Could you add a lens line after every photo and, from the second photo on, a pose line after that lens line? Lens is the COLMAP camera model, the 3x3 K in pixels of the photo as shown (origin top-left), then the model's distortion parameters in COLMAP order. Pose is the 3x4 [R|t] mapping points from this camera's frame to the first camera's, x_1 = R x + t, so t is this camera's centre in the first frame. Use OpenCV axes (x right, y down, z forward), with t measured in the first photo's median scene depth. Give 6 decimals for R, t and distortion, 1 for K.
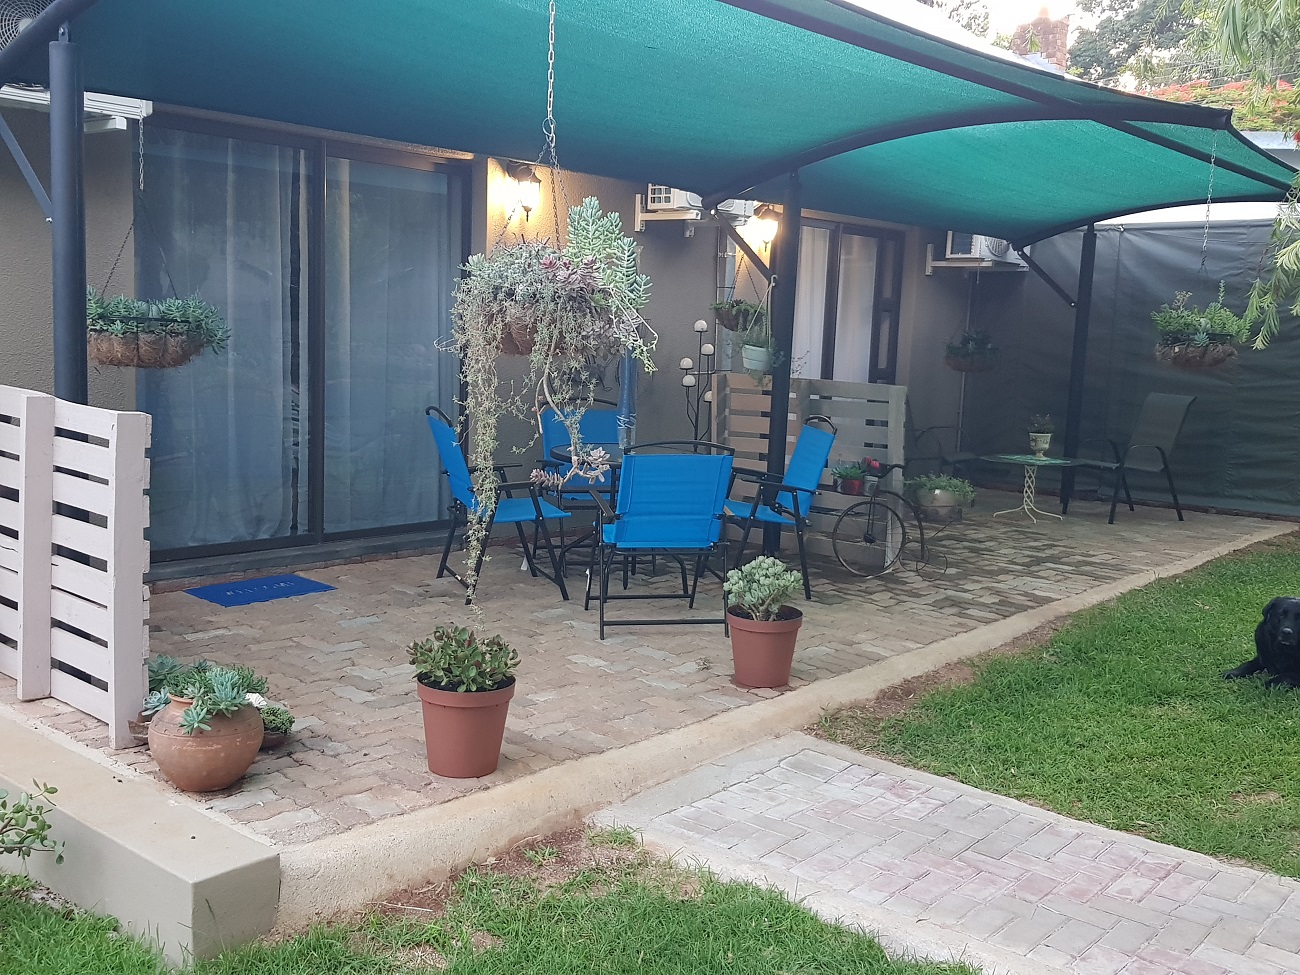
lens RADIAL K [[1267.7, 0, 652.2], [0, 1267.7, 481.5], [0, 0, 1]] dist [0.125906, -0.222704]
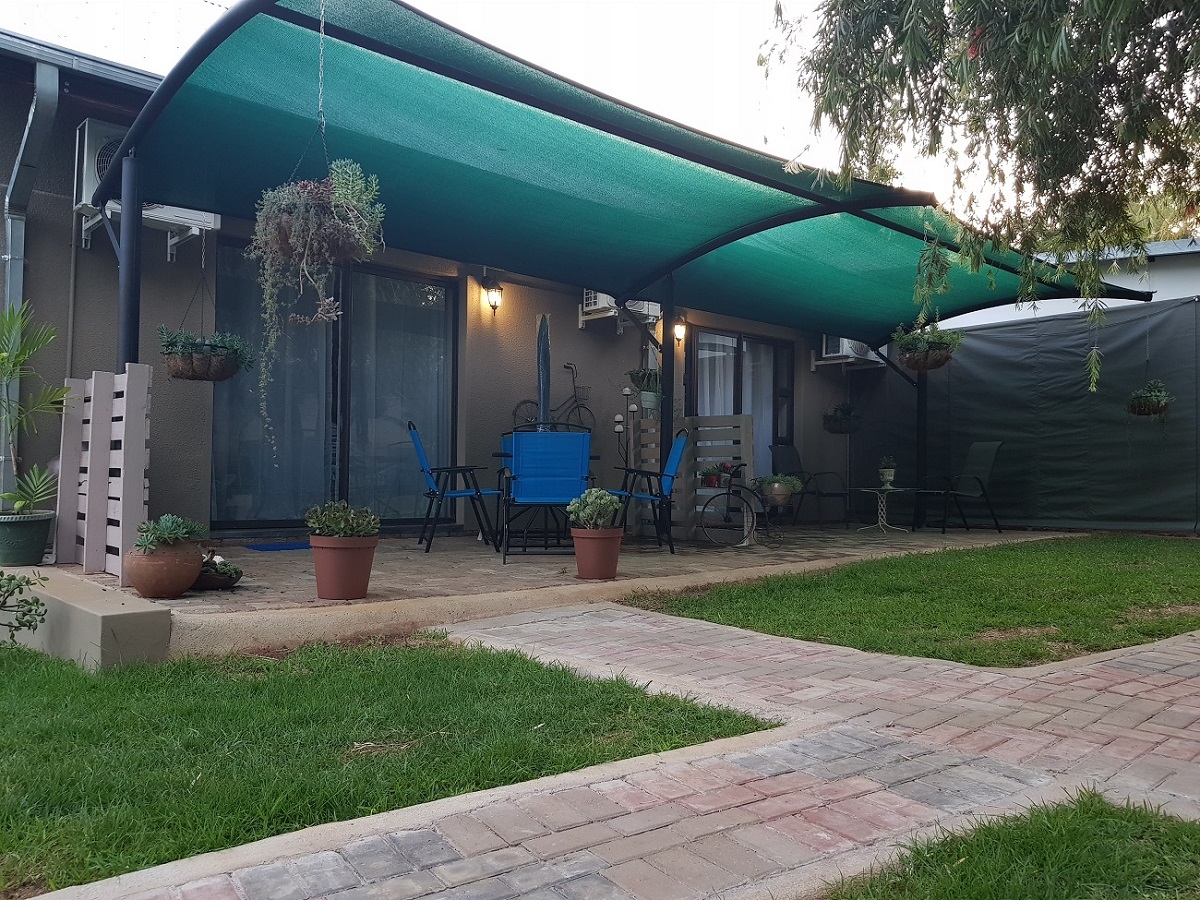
lens RADIAL K [[900.5, 0, 600.0], [0, 900.5, 450.0], [0, 0, 1]] dist [0.118033, -0.203329]
pose [[0.992736, -0.029133, -0.116735, 0.117458], [0.010782, 0.987879, -0.154848, 0.096115], [0.119831, 0.152464, 0.981017, -0.005343]]
